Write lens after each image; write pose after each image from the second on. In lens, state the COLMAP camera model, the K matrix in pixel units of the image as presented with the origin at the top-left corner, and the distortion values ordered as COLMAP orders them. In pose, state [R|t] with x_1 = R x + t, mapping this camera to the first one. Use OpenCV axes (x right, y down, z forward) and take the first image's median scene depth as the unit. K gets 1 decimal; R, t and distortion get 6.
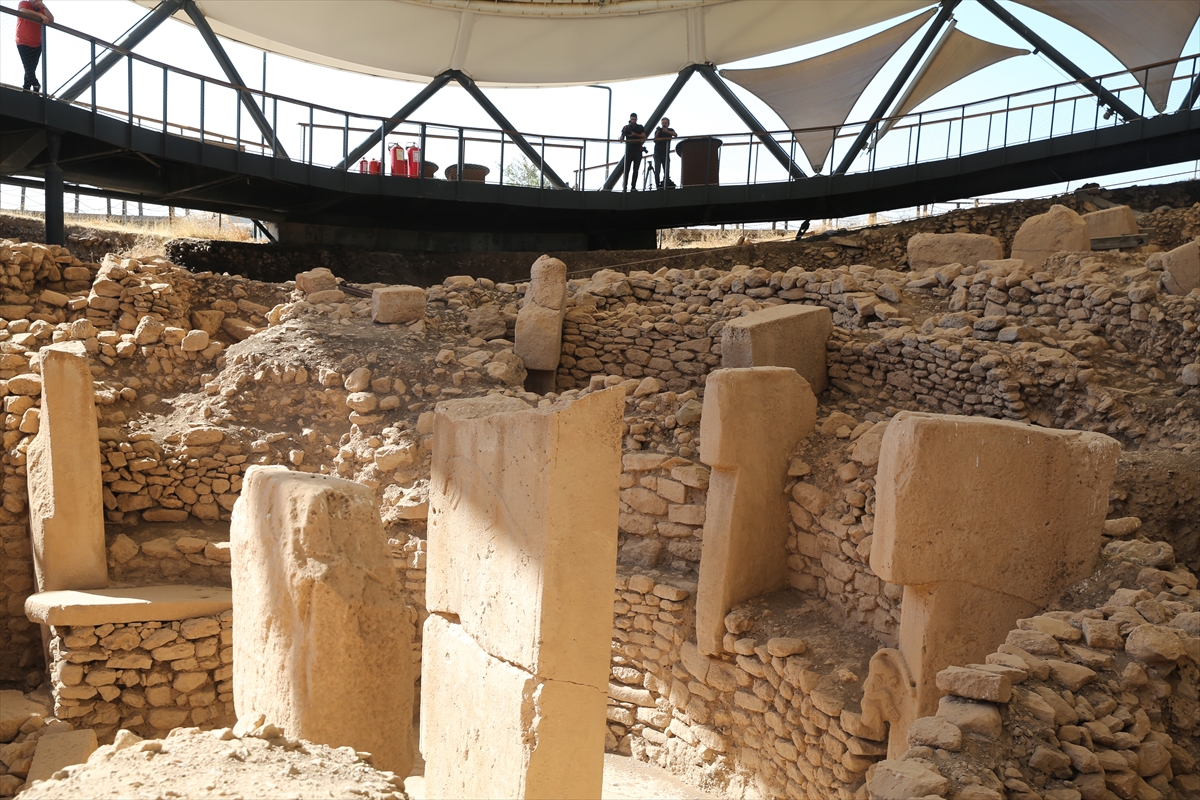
lens RADIAL K [[1347.7, 0, 596.9], [0, 1347.7, 402.8], [0, 0, 1]] dist [0.007326, 0.180843]
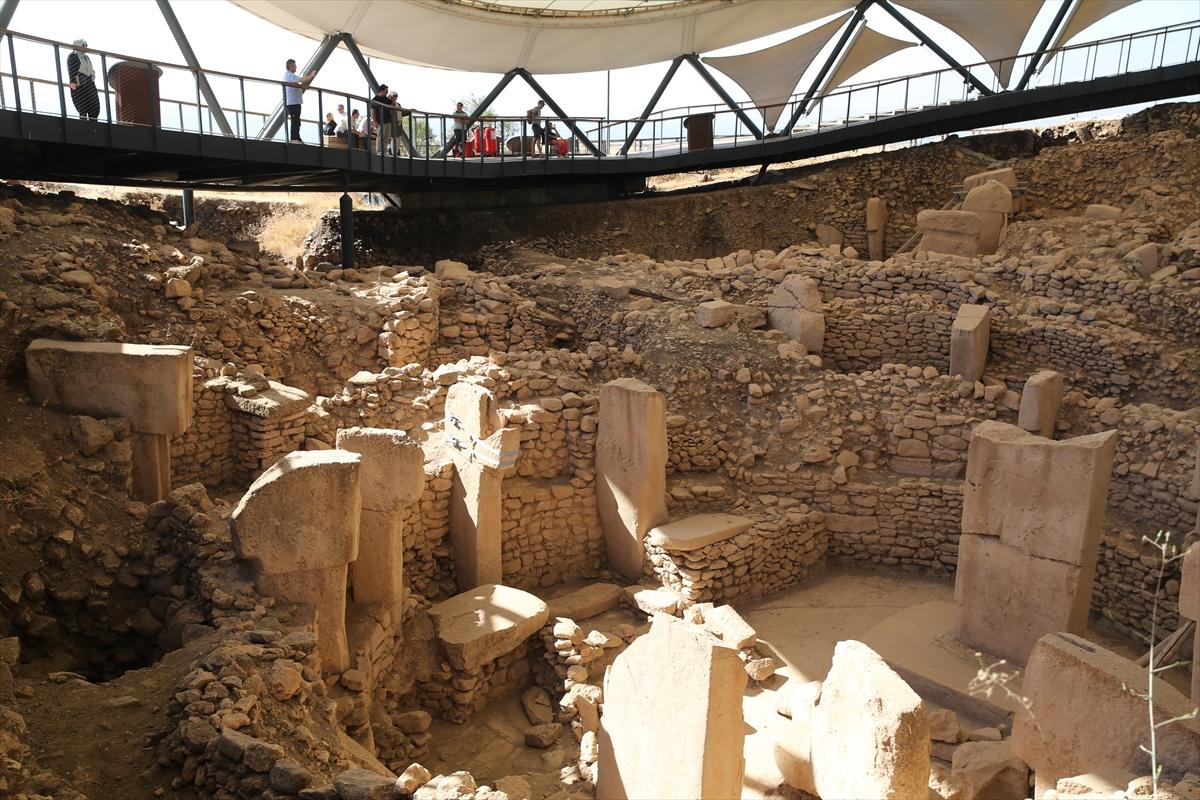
lens RADIAL K [[1138.2, 0, 597.6], [0, 1138.2, 399.7], [0, 0, 1]] dist [-0.032872, 0.121734]
pose [[0.975702, -0.087002, 0.201086, -0.639236], [0.055769, 0.986170, 0.156074, -0.216367], [-0.211884, -0.141067, 0.967060, -0.310320]]
